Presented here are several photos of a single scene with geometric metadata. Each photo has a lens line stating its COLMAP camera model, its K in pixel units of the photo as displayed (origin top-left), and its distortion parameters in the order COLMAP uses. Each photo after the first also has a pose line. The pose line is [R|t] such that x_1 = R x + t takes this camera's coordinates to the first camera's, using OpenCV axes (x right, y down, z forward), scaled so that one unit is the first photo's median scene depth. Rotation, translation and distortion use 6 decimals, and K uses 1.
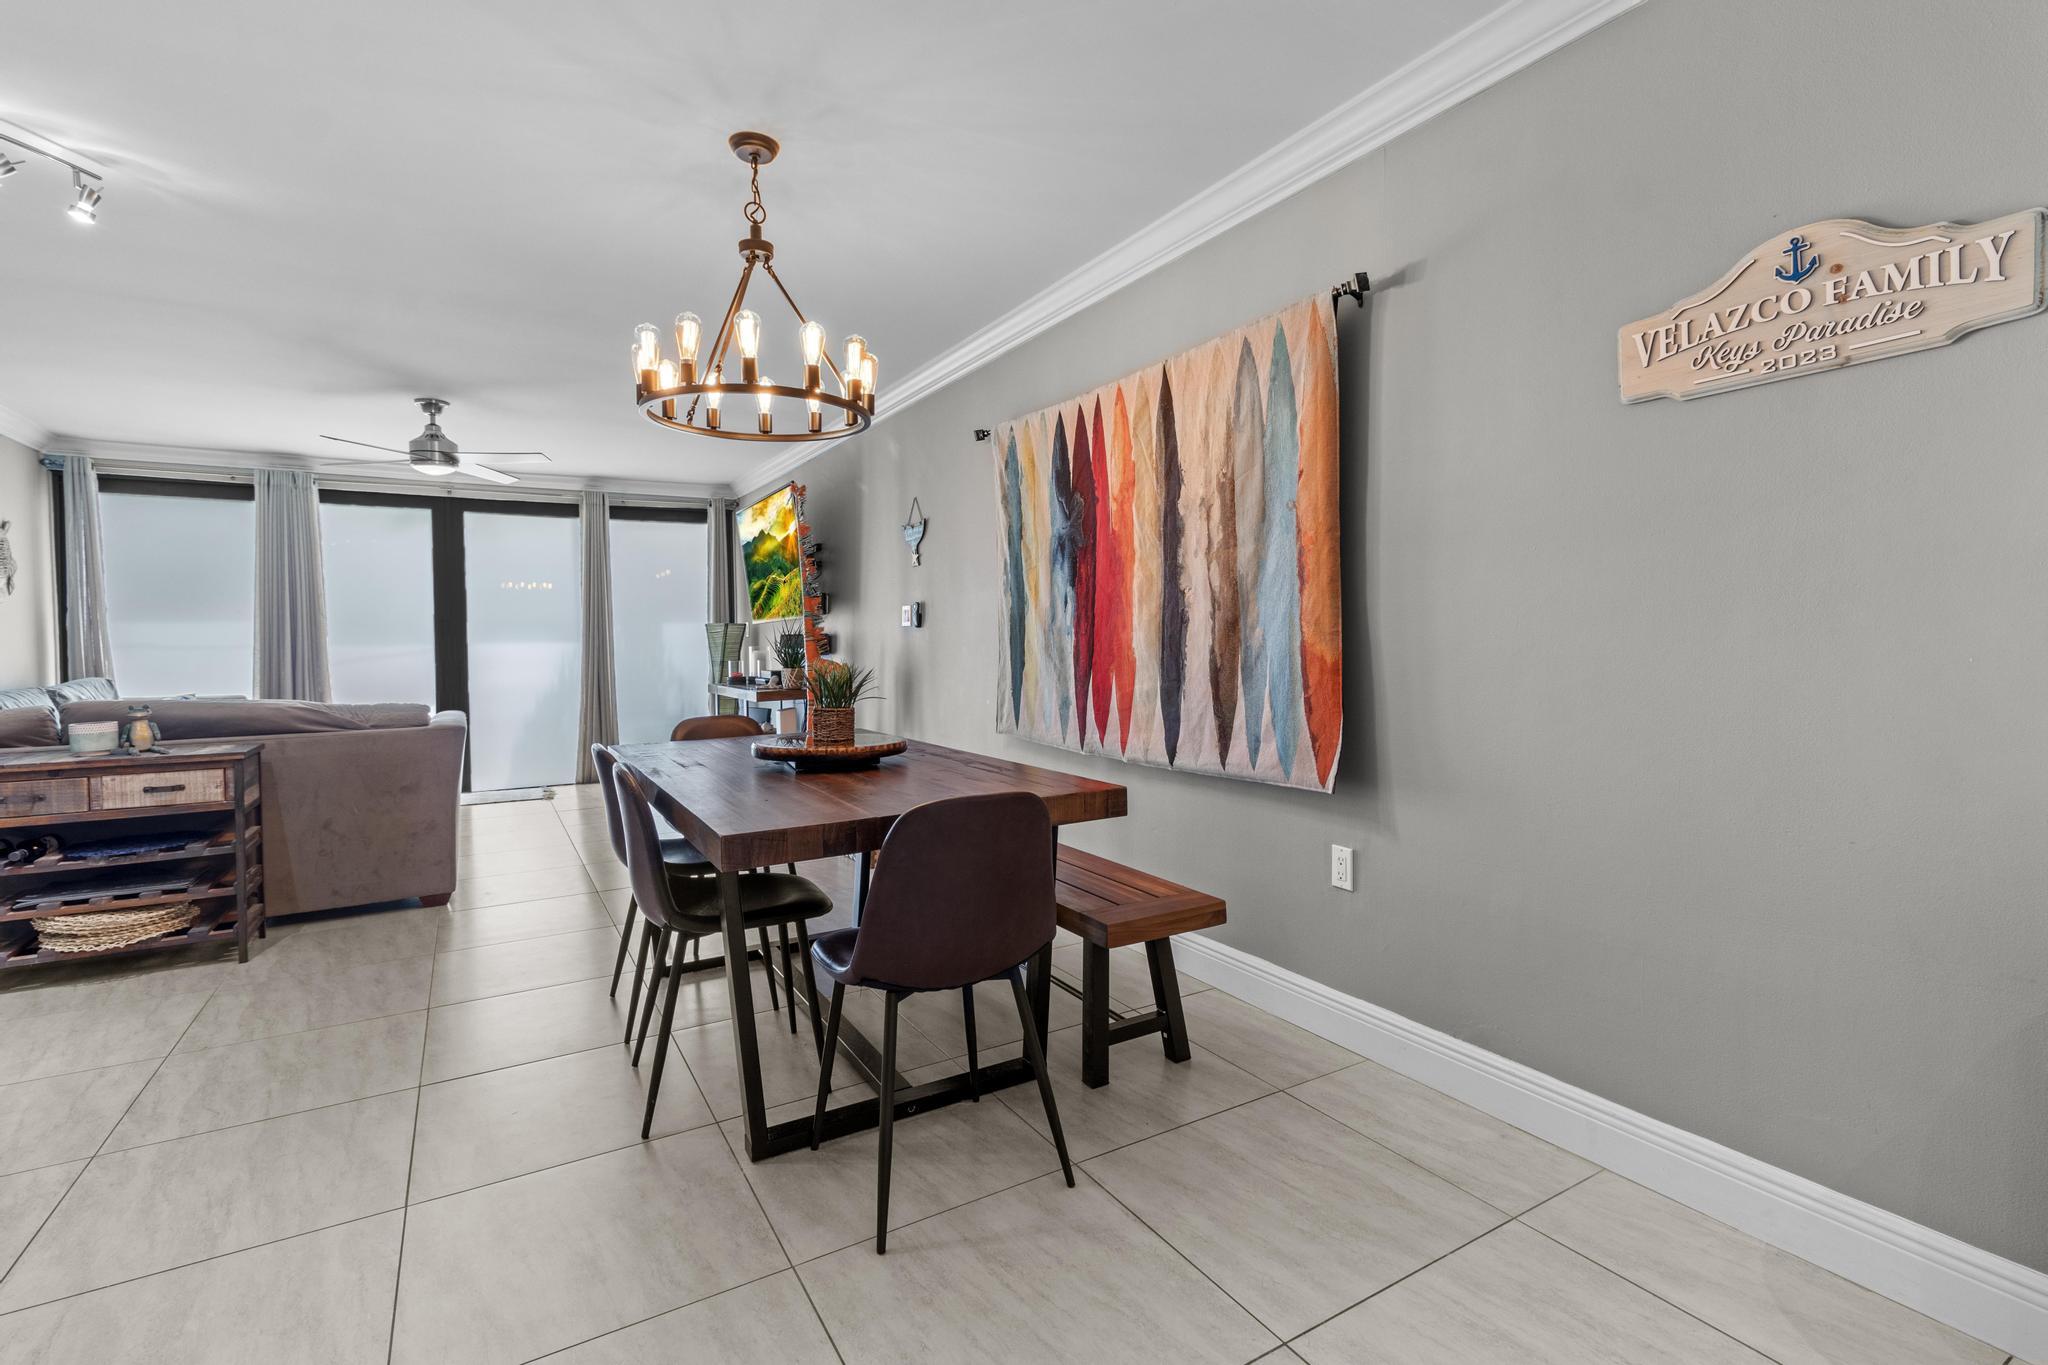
lens RADIAL K [[955.3, 0, 1041.1], [0, 955.3, 664.8], [0, 0, 1]] dist [-0.003092, 0.001663]
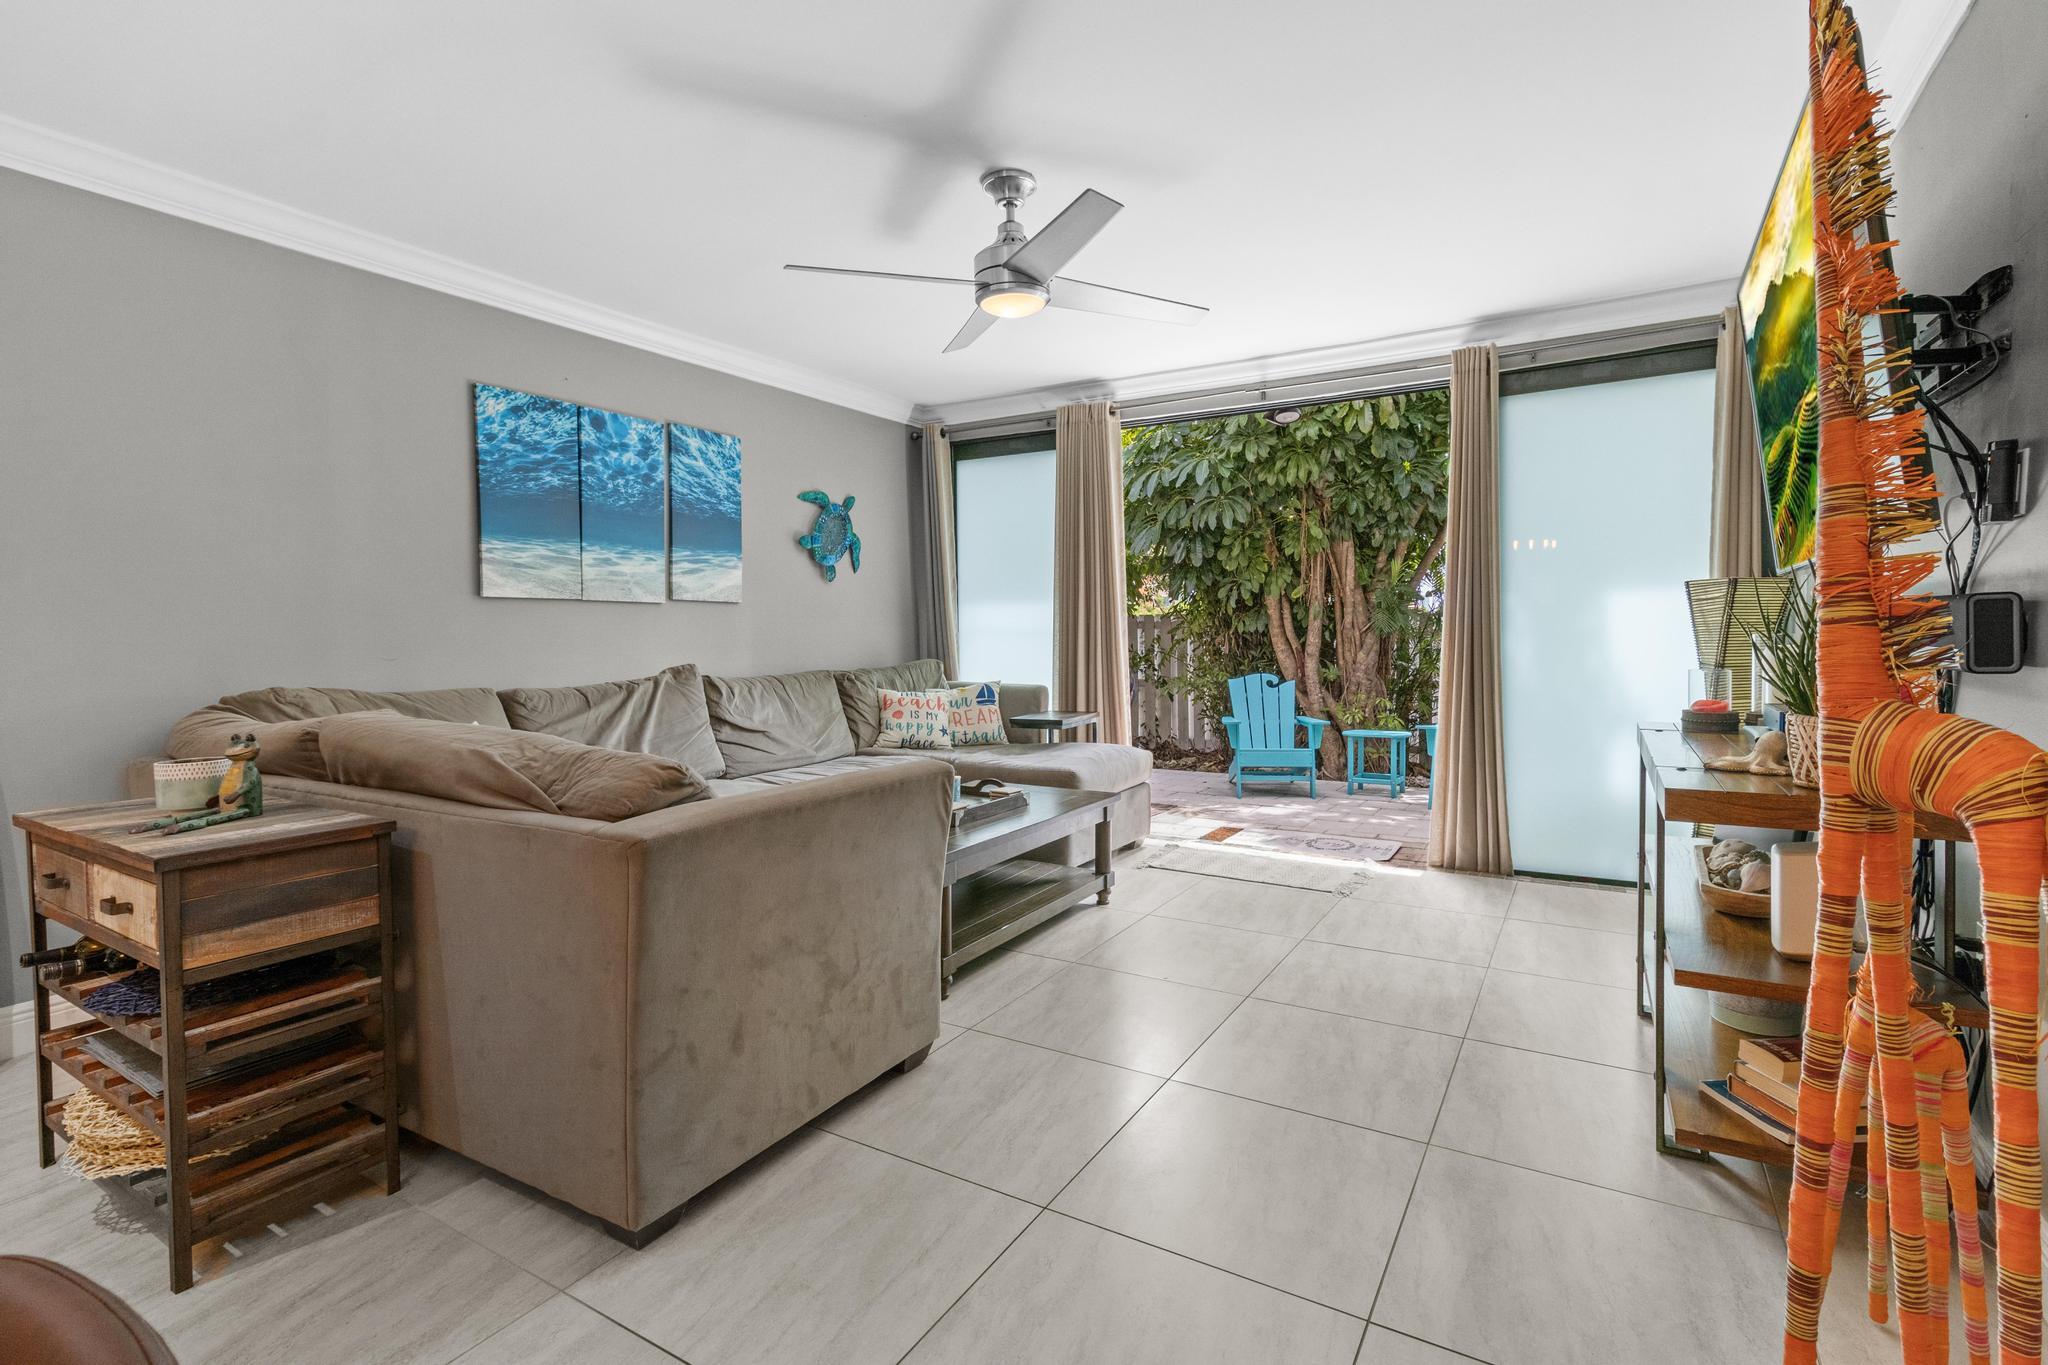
lens RADIAL K [[955.3, 0, 1045.4], [0, 955.3, 655.8], [0, 0, 1]] dist [-0.003092, 0.001663]
pose [[0.477608, 0.031662, -0.878003, -0.204738], [-0.020770, 0.999478, 0.024744, -0.027586], [0.878328, 0.006418, 0.478016, 1.090258]]
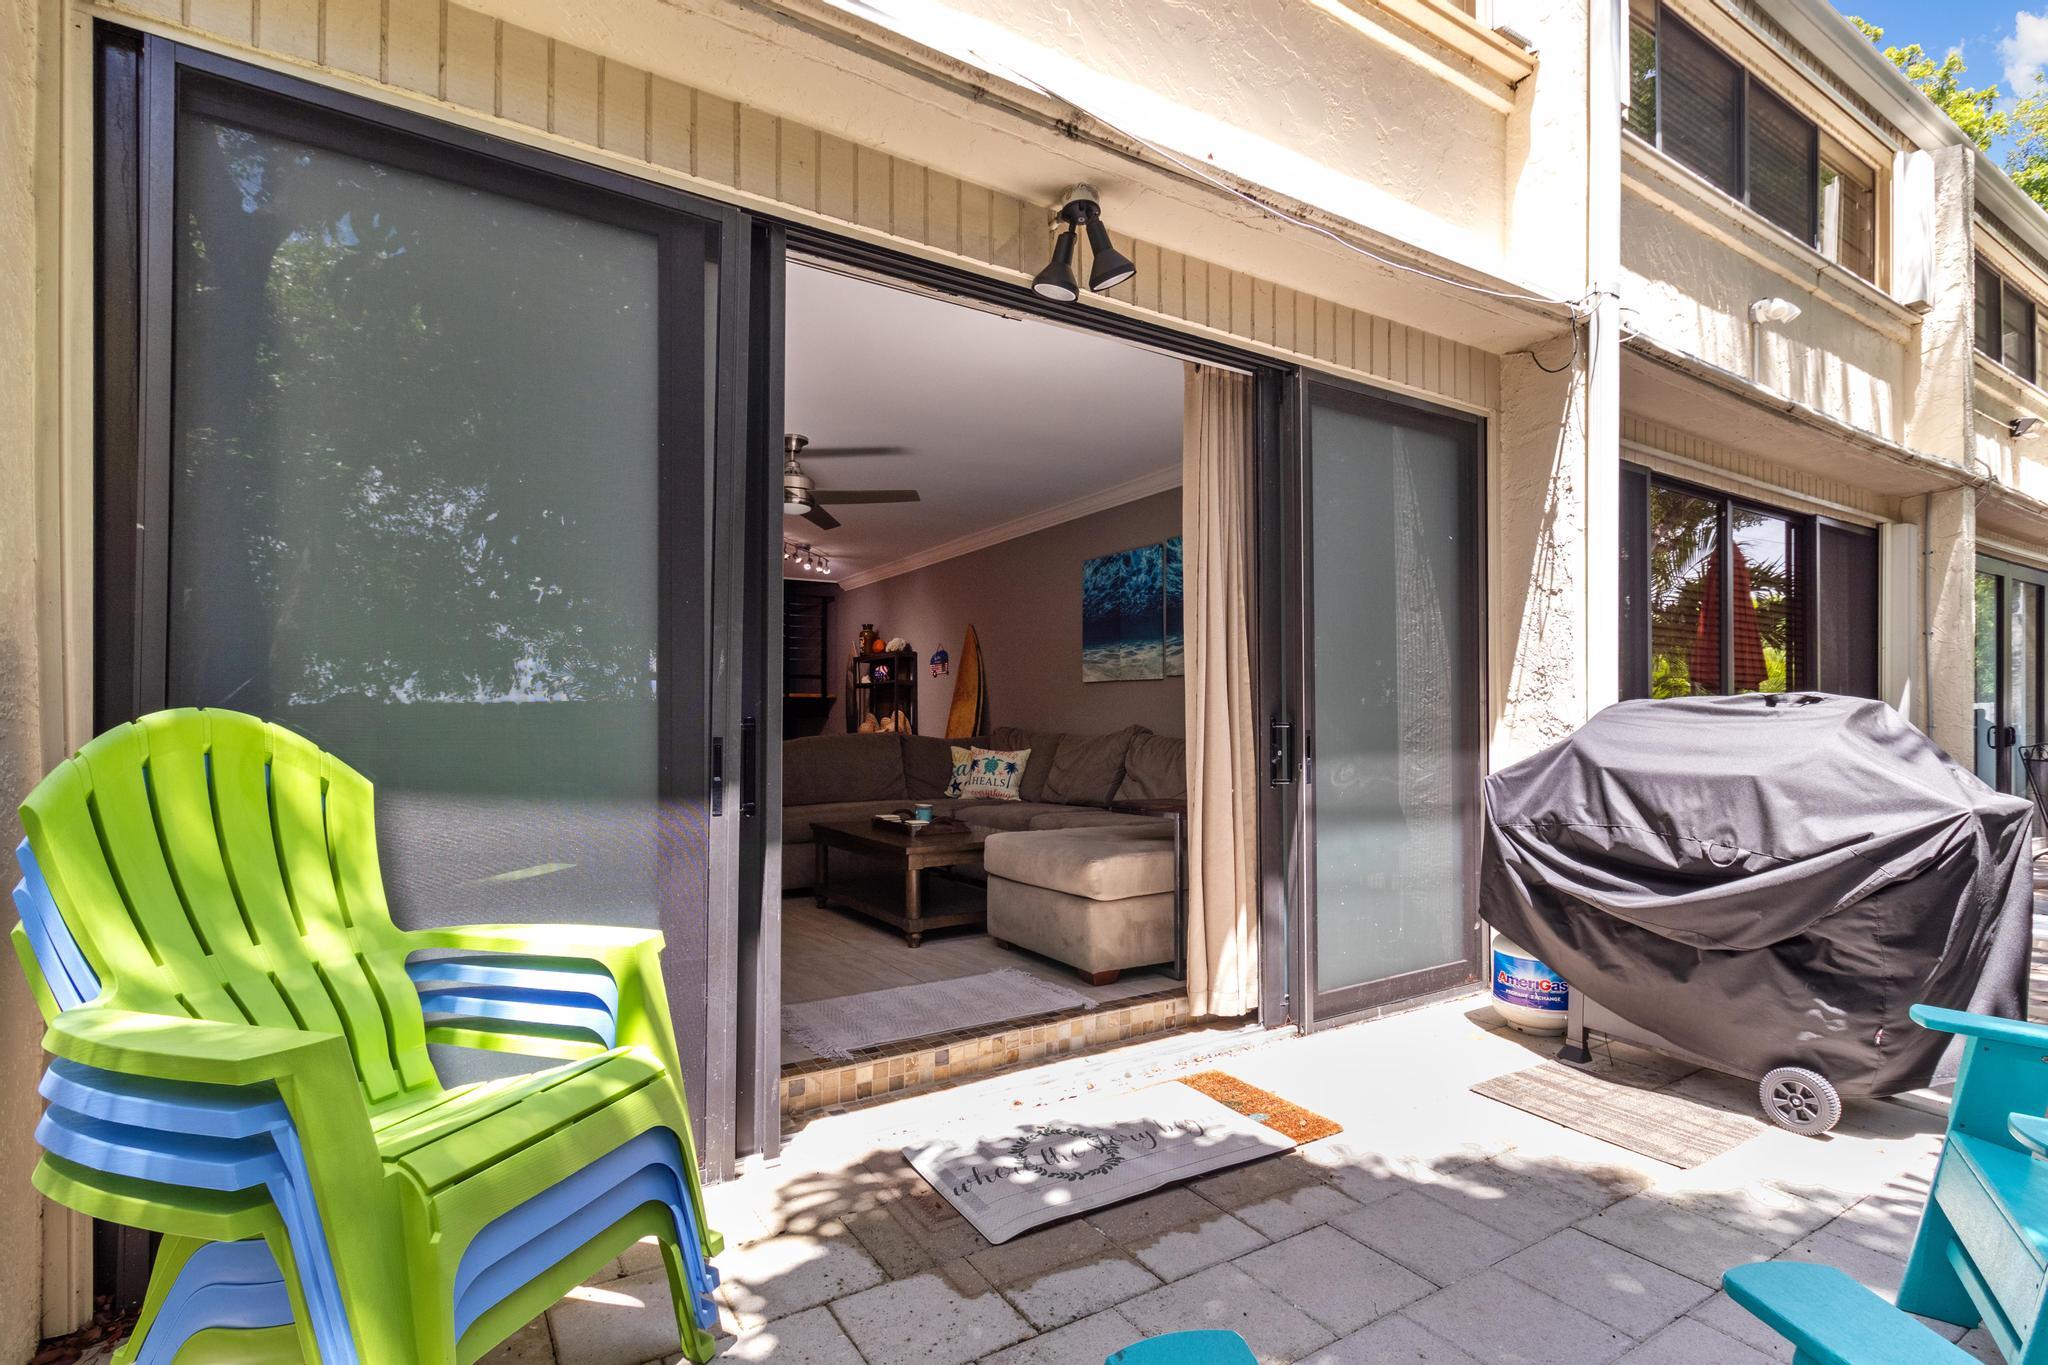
lens RADIAL K [[955.3, 0, 1038.6], [0, 955.3, 719.4], [0, 0, 1]] dist [-0.003092, 0.001663]
pose [[-0.999326, 0.014248, -0.033829, -1.222033], [0.013468, 0.999641, 0.023177, -0.025971], [0.034147, 0.022705, -0.999159, 2.811438]]
